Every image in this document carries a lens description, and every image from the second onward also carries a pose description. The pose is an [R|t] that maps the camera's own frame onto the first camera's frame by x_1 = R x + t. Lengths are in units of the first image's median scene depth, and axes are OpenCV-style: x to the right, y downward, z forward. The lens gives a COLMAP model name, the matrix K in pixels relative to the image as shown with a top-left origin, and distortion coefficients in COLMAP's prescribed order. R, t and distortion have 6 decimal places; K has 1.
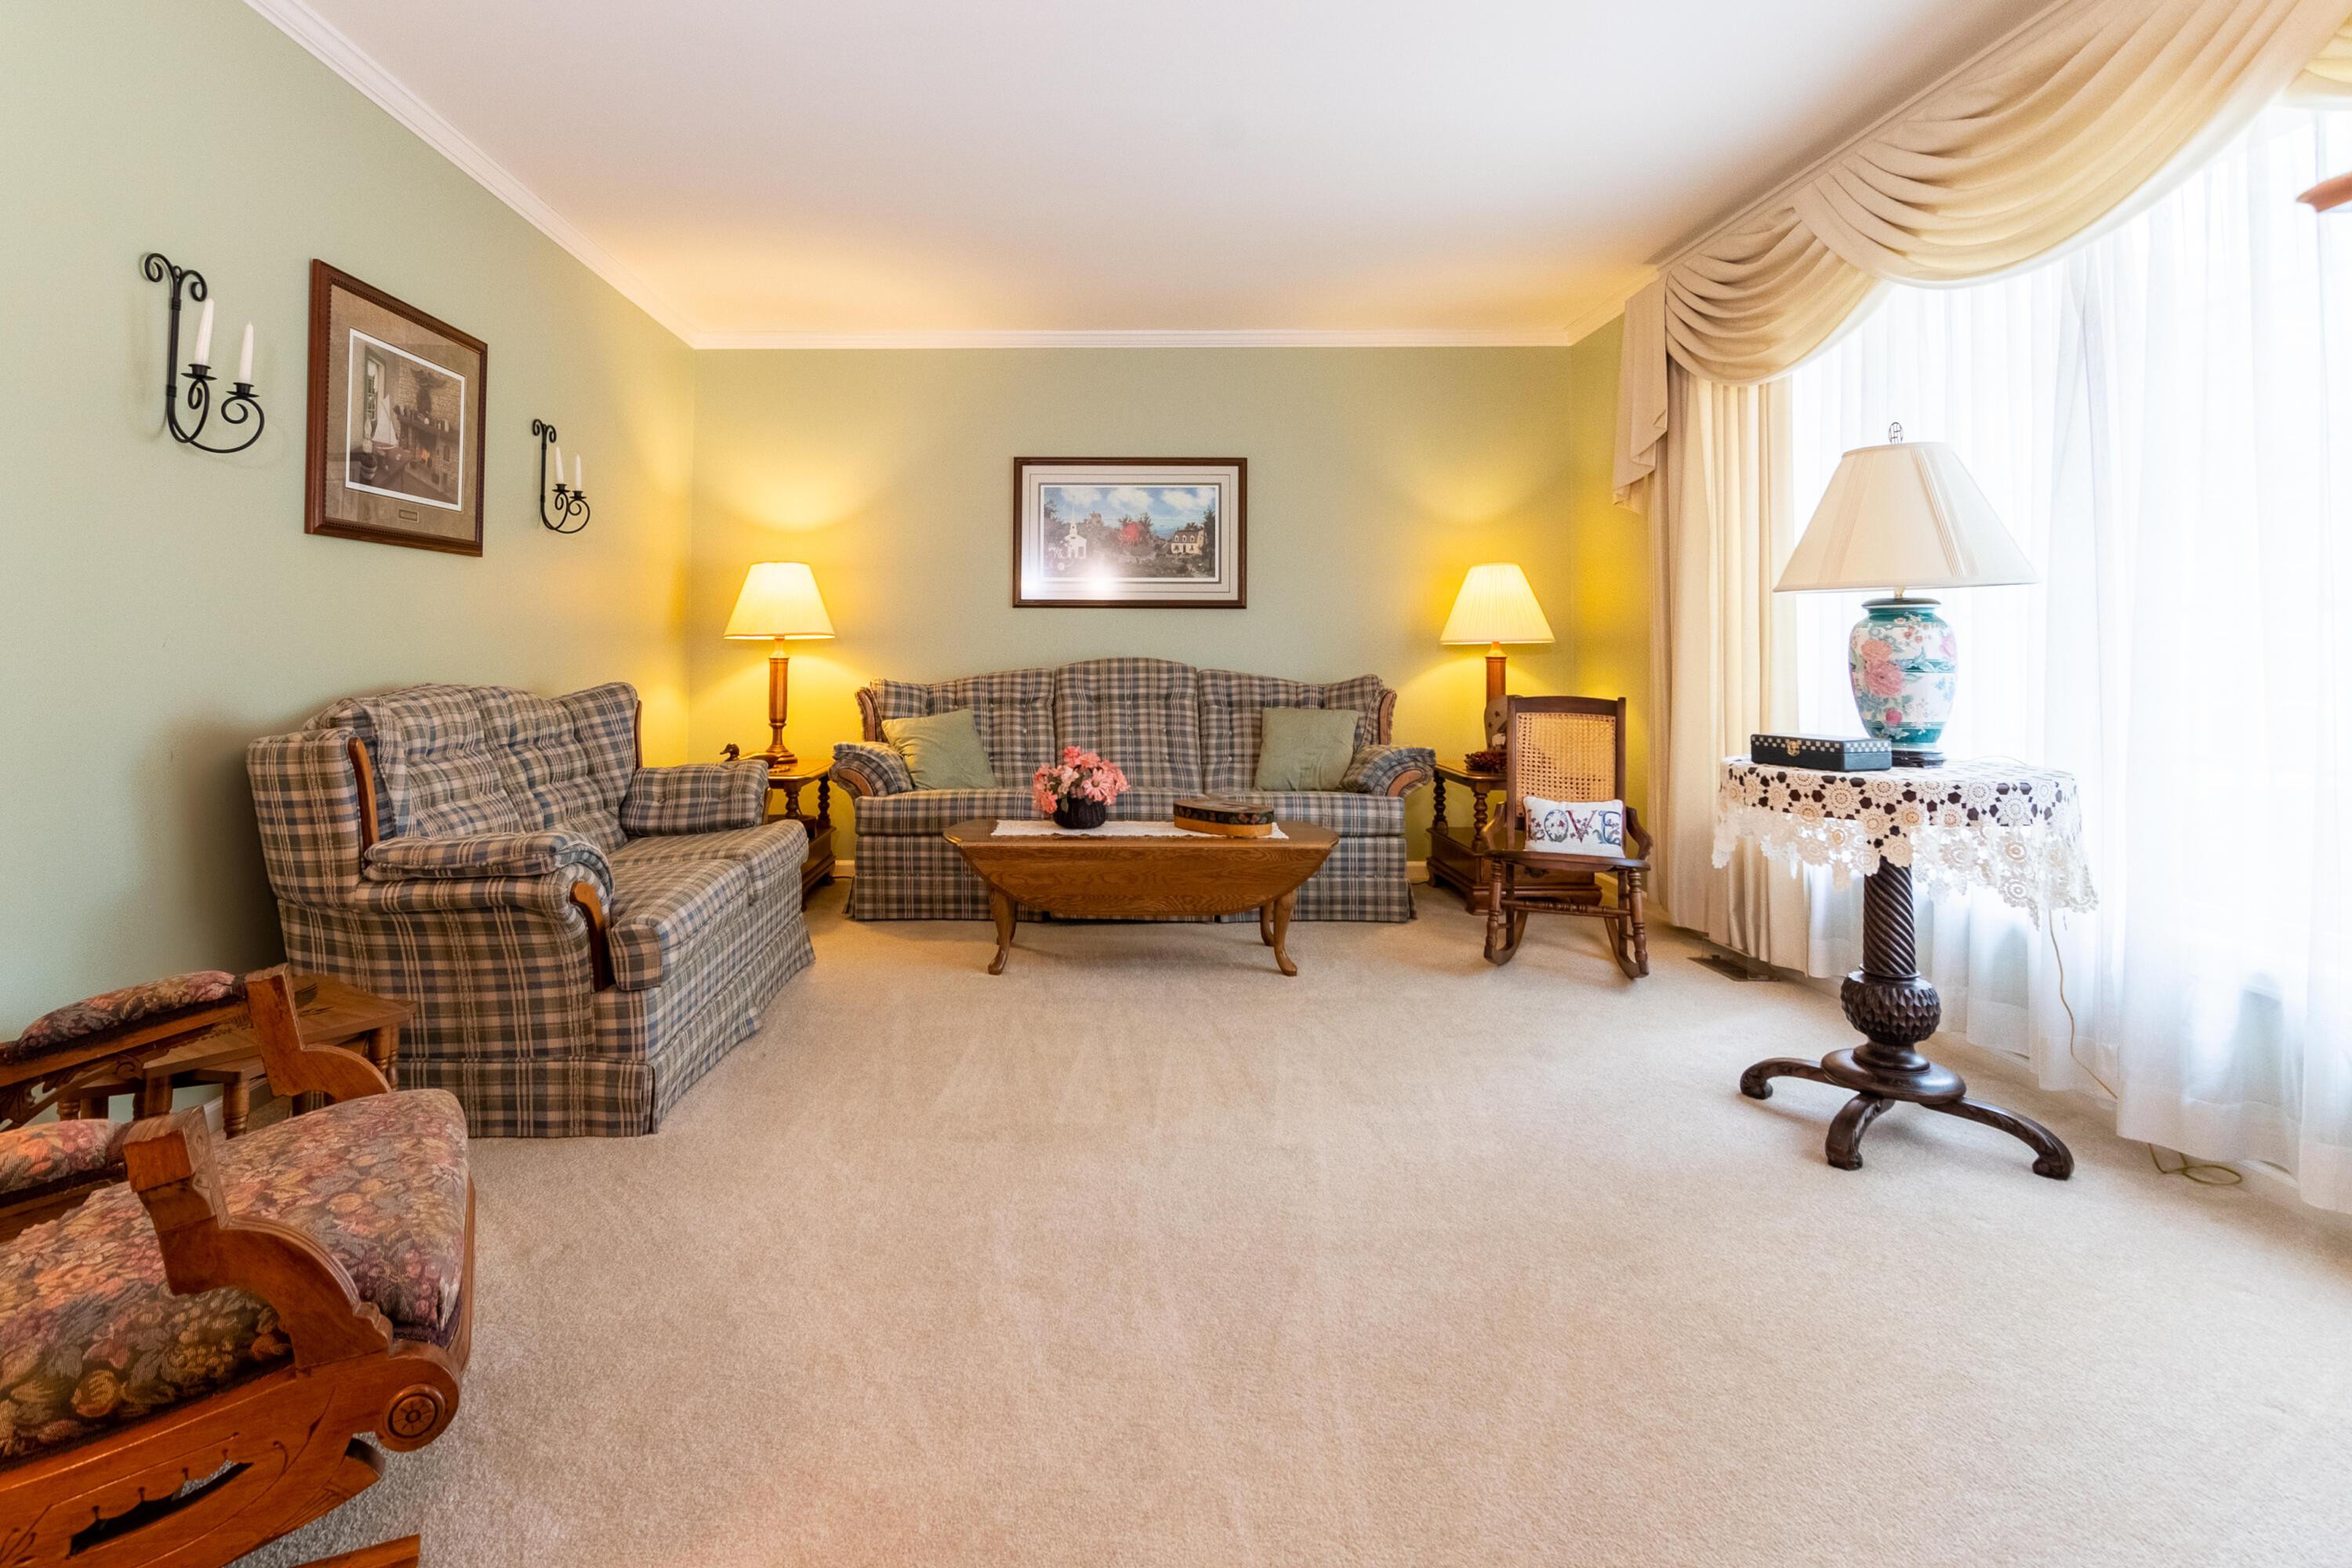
lens RADIAL K [[1171.5, 0, 1053.7], [0, 1171.5, 624.0], [0, 0, 1]] dist [0.000651, -0.000076]
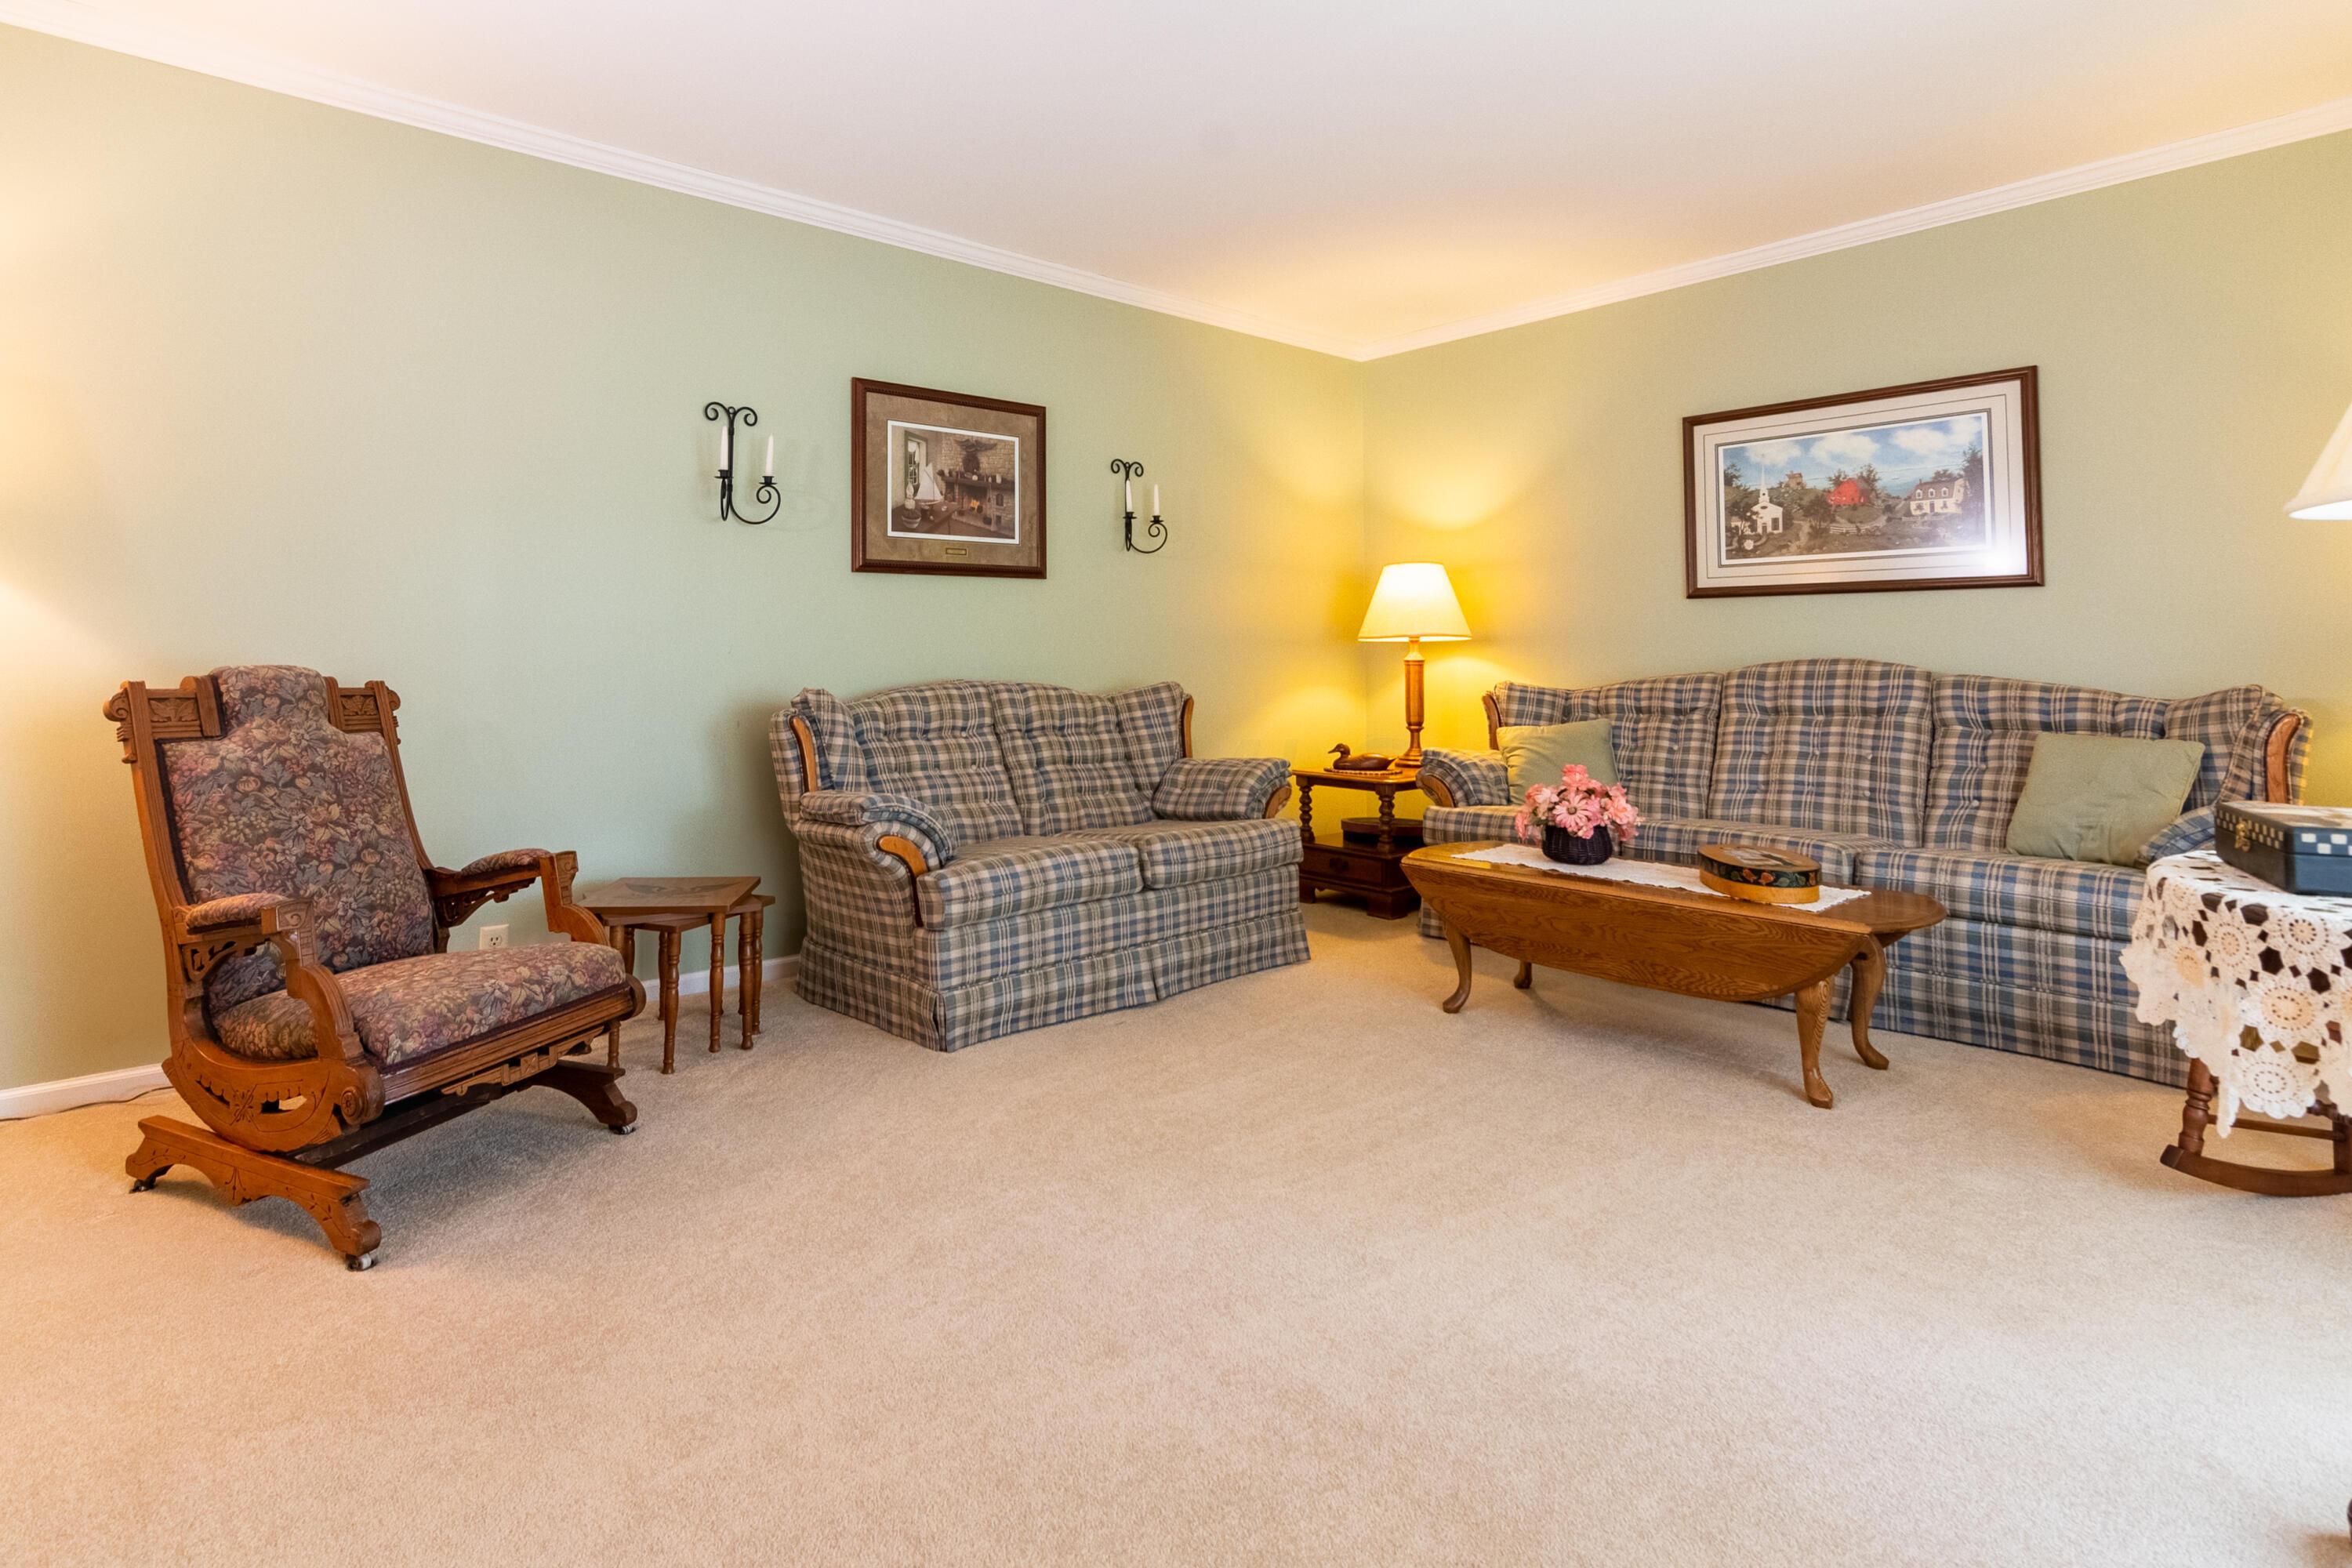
lens RADIAL K [[1197.0, 0, 1173.7], [0, 1197.0, 615.8], [0, 0, 1]] dist [-0.000402, 0.000171]
pose [[0.669424, -0.029936, -0.742277, 0.396899], [0.022841, 0.999545, -0.019712, 0.007350], [0.742529, -0.003759, 0.669803, 0.184791]]
